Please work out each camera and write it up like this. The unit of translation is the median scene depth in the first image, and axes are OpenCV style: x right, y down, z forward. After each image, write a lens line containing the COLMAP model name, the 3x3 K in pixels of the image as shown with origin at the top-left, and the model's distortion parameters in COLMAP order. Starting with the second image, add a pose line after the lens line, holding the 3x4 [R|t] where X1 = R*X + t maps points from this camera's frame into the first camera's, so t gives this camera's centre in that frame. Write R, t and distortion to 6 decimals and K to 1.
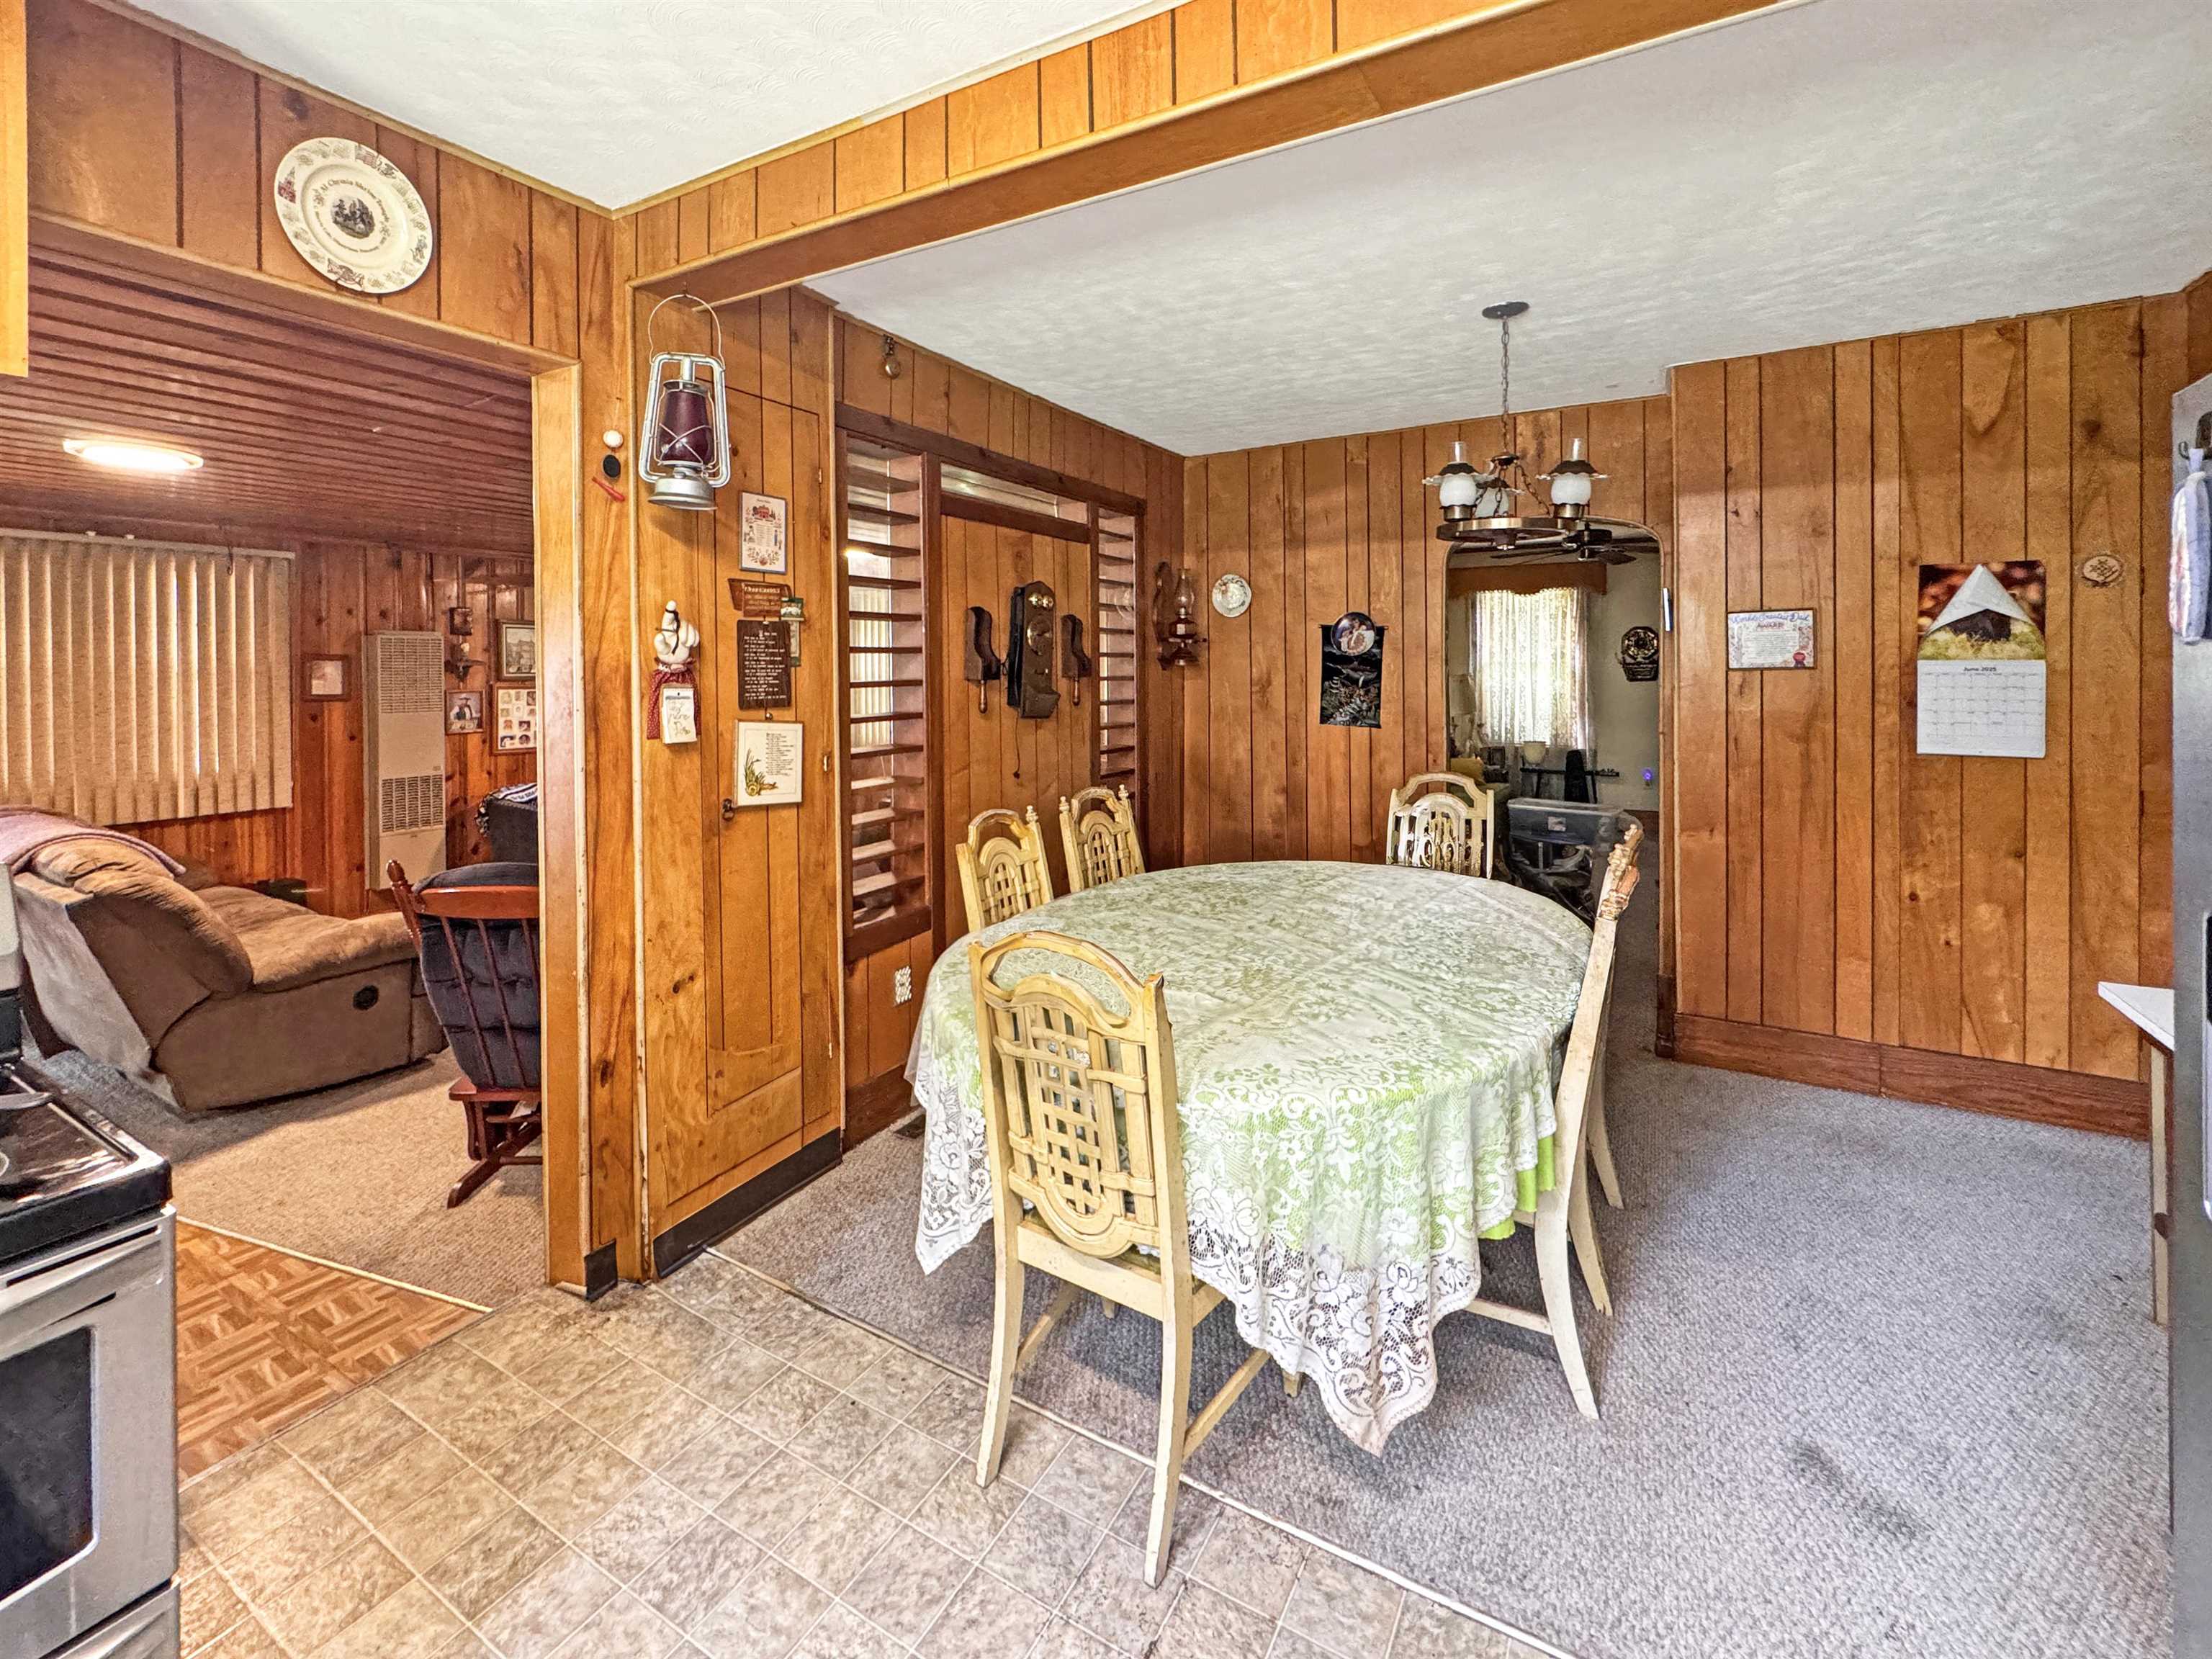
lens RADIAL K [[972.7, 0, 1156.8], [0, 972.7, 673.1], [0, 0, 1]] dist [0.008146, -0.001390]
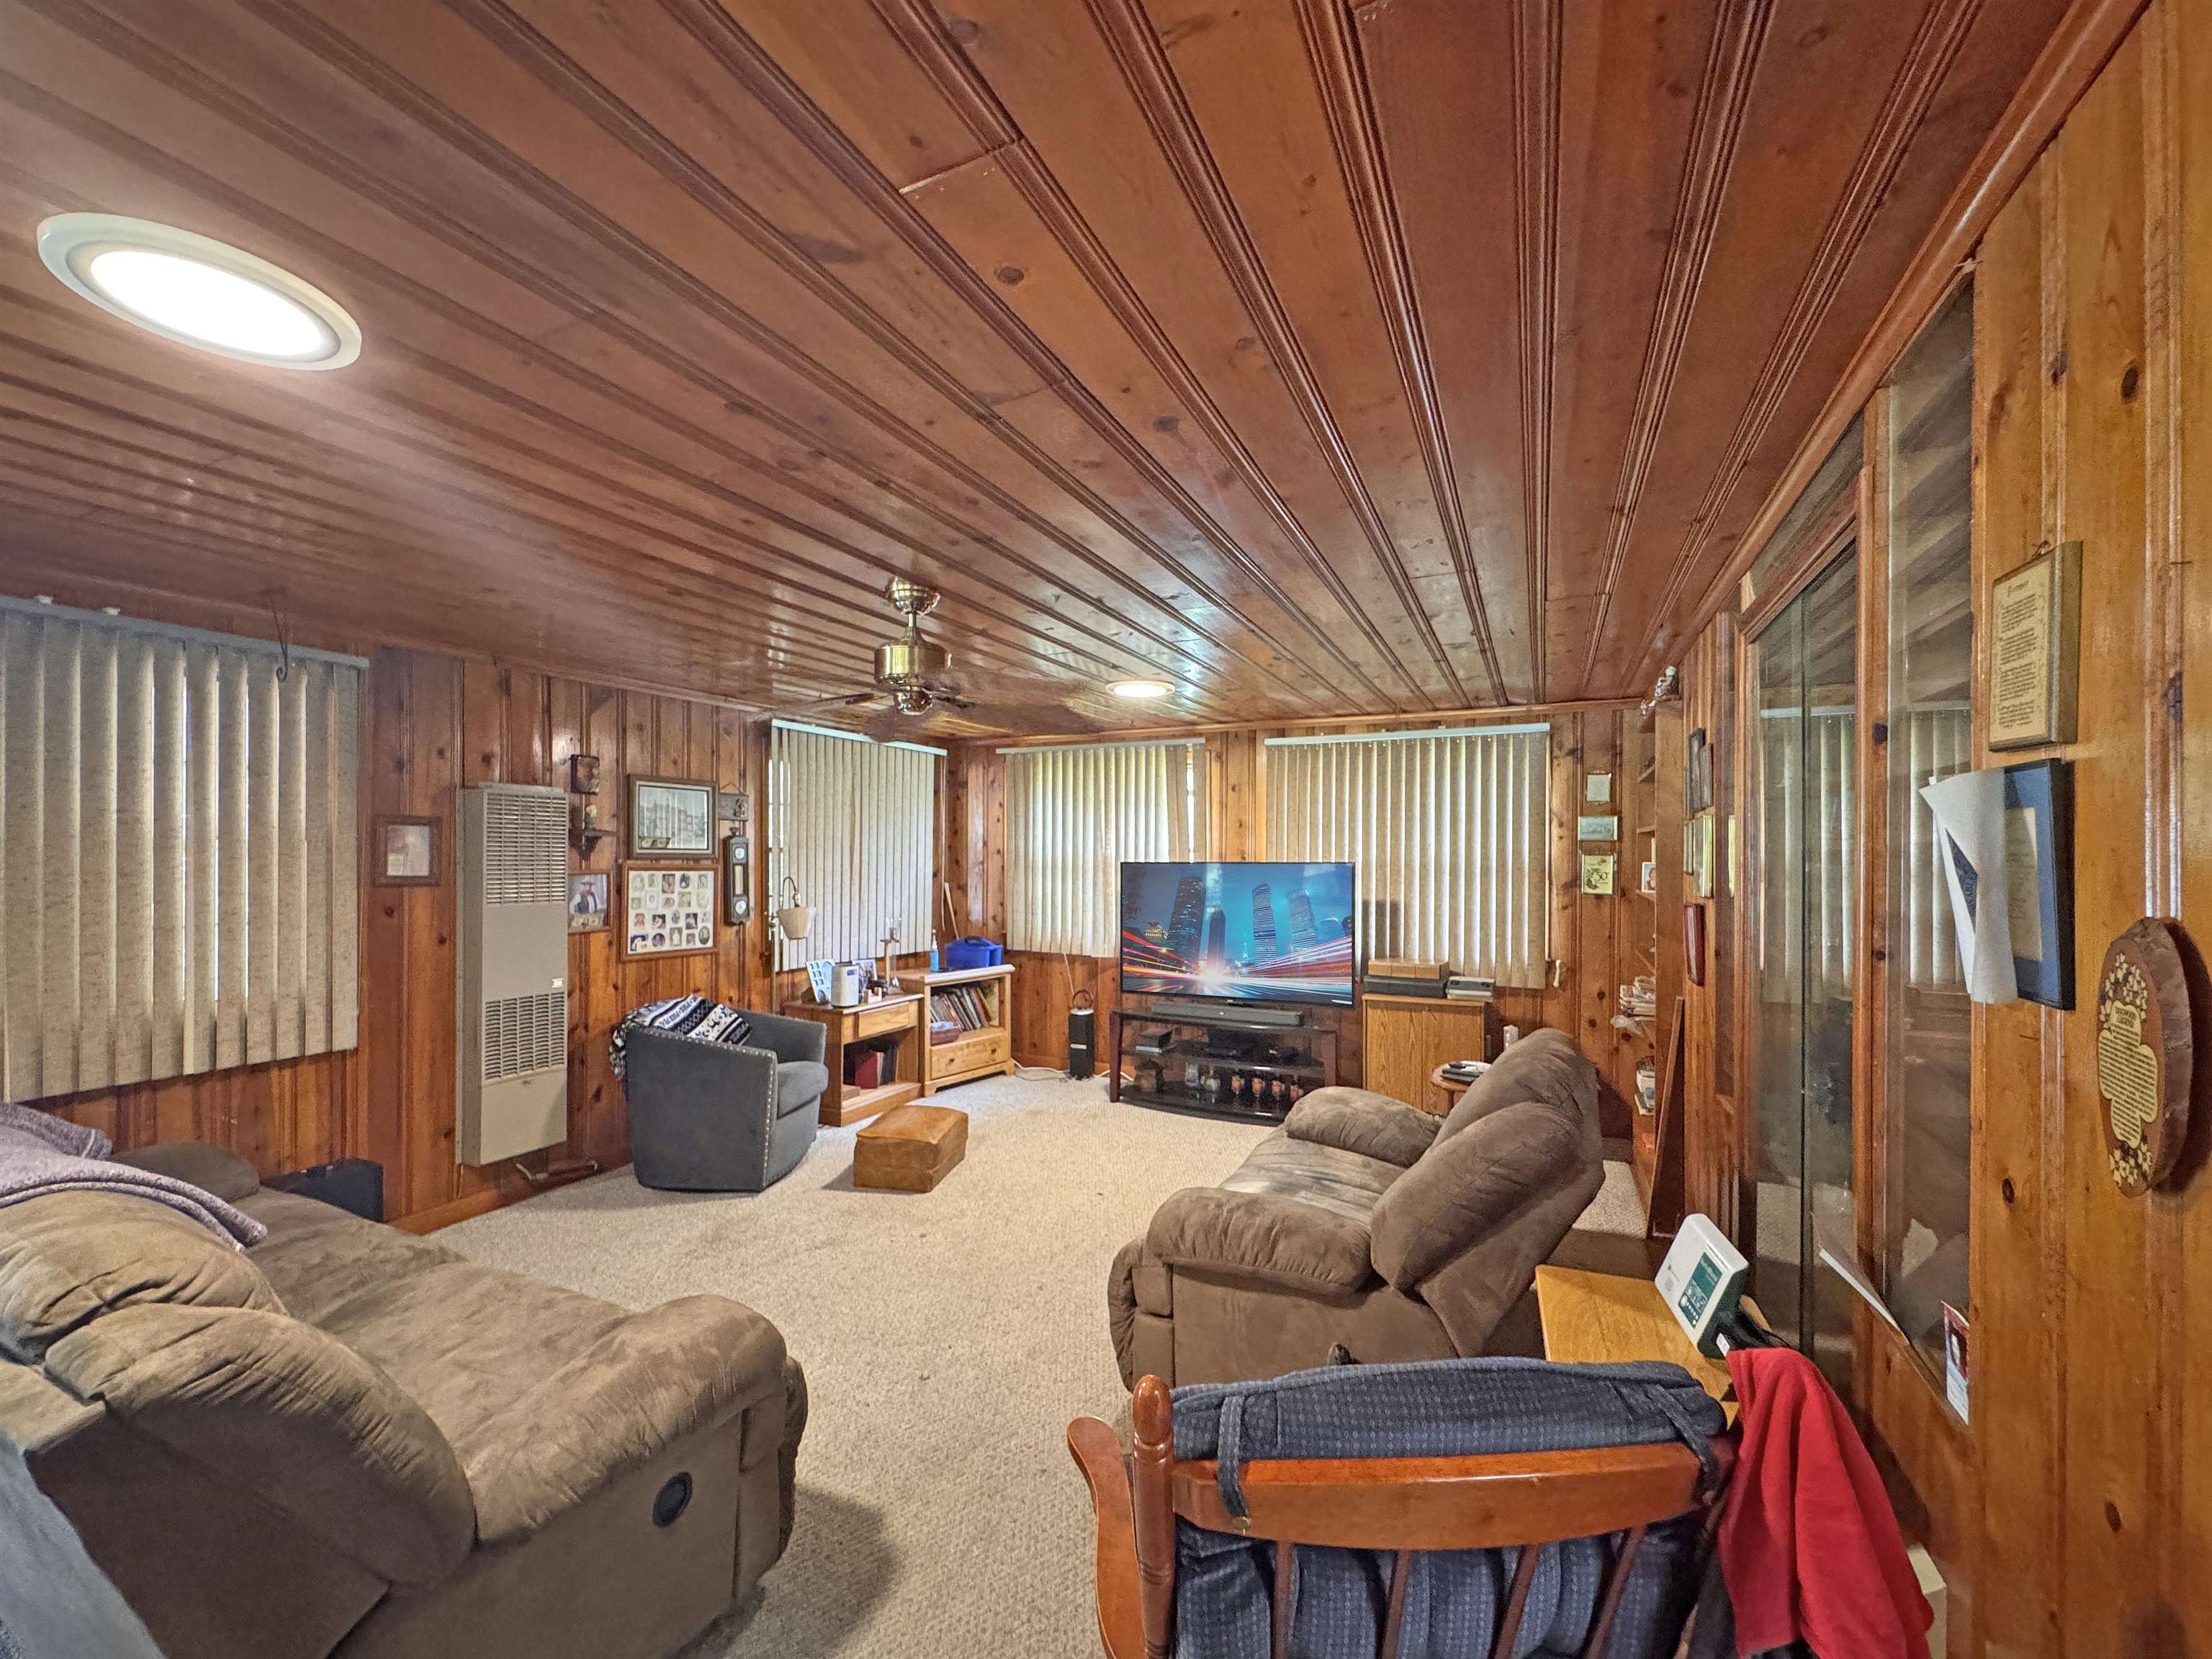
lens RADIAL K [[920.2, 0, 1156.6], [0, 920.2, 853.0], [0, 0, 1]] dist [-0.003237, 0.001005]
pose [[0.997030, 0.008310, 0.076561, -0.393398], [-0.007592, 0.999924, -0.009670, 0.008484], [-0.076635, 0.009060, 0.997018, 0.341058]]
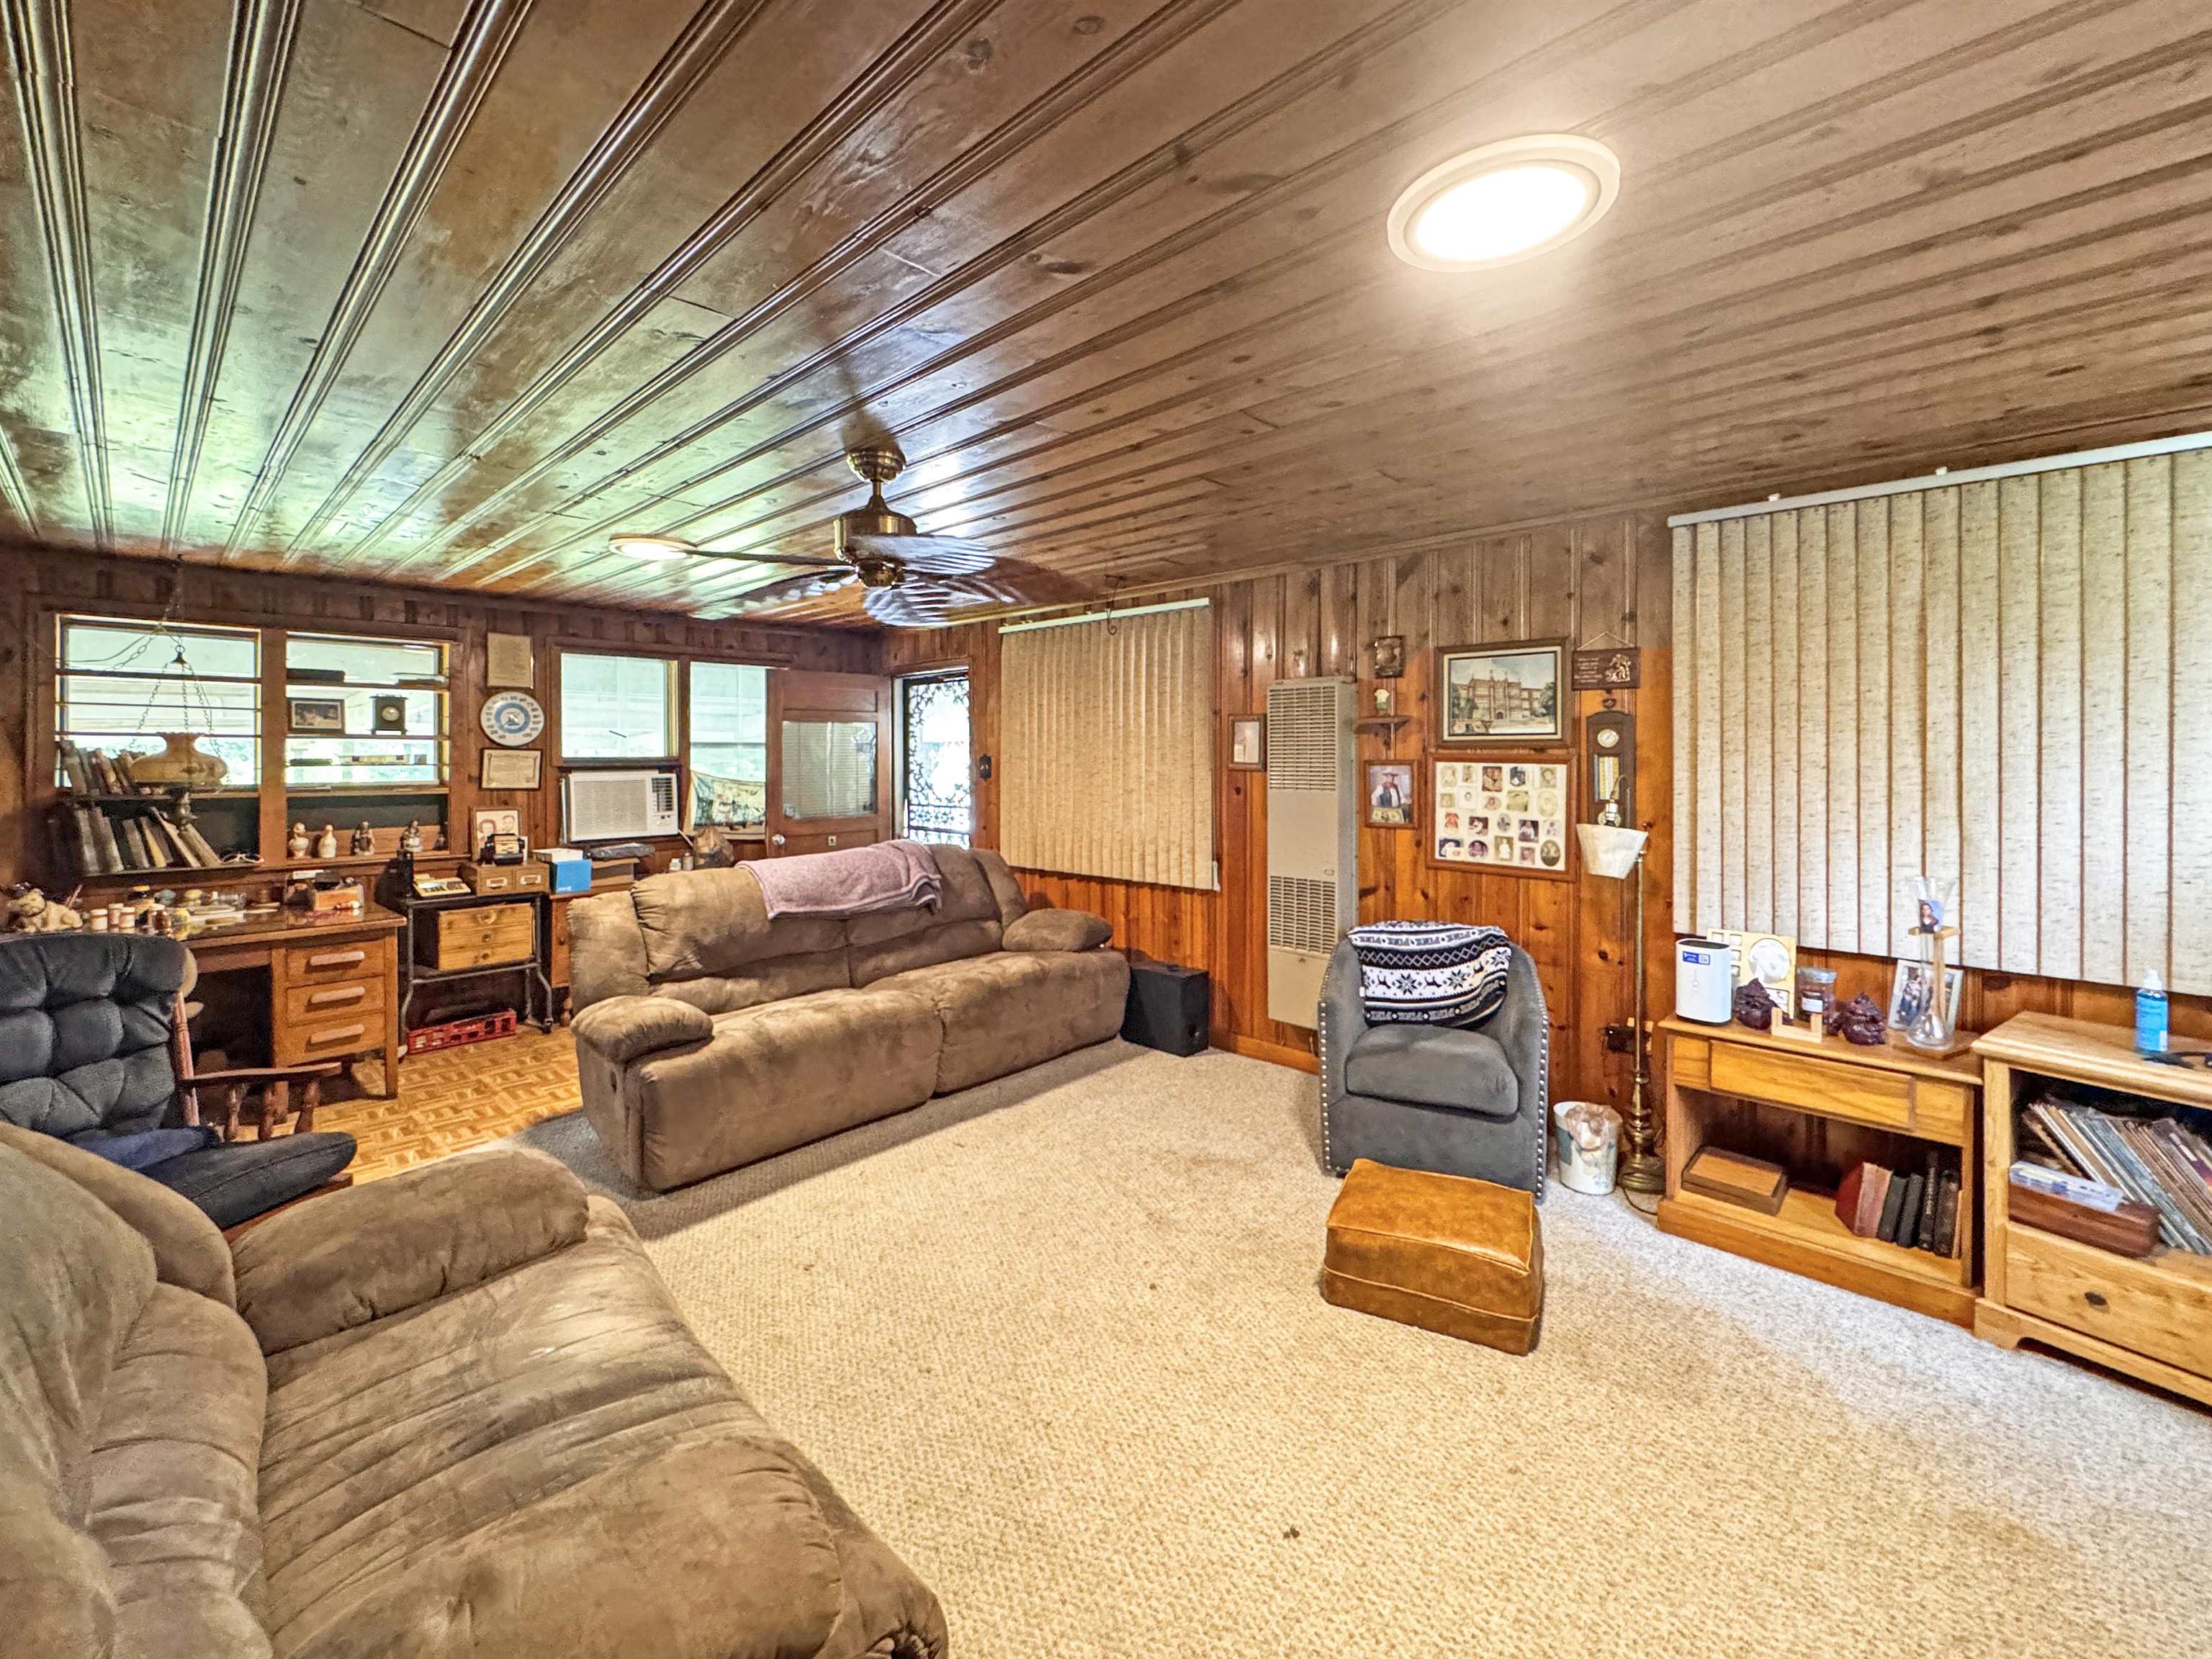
lens RADIAL K [[920.2, 0, 1088.3], [0, 920.2, 759.3], [0, 0, 1]] dist [-0.003237, 0.001005]
pose [[-0.294325, 0.006982, -0.955680, -0.064644], [-0.002850, 0.999962, 0.008183, 0.013028], [0.955701, 0.005133, -0.294294, 1.117548]]
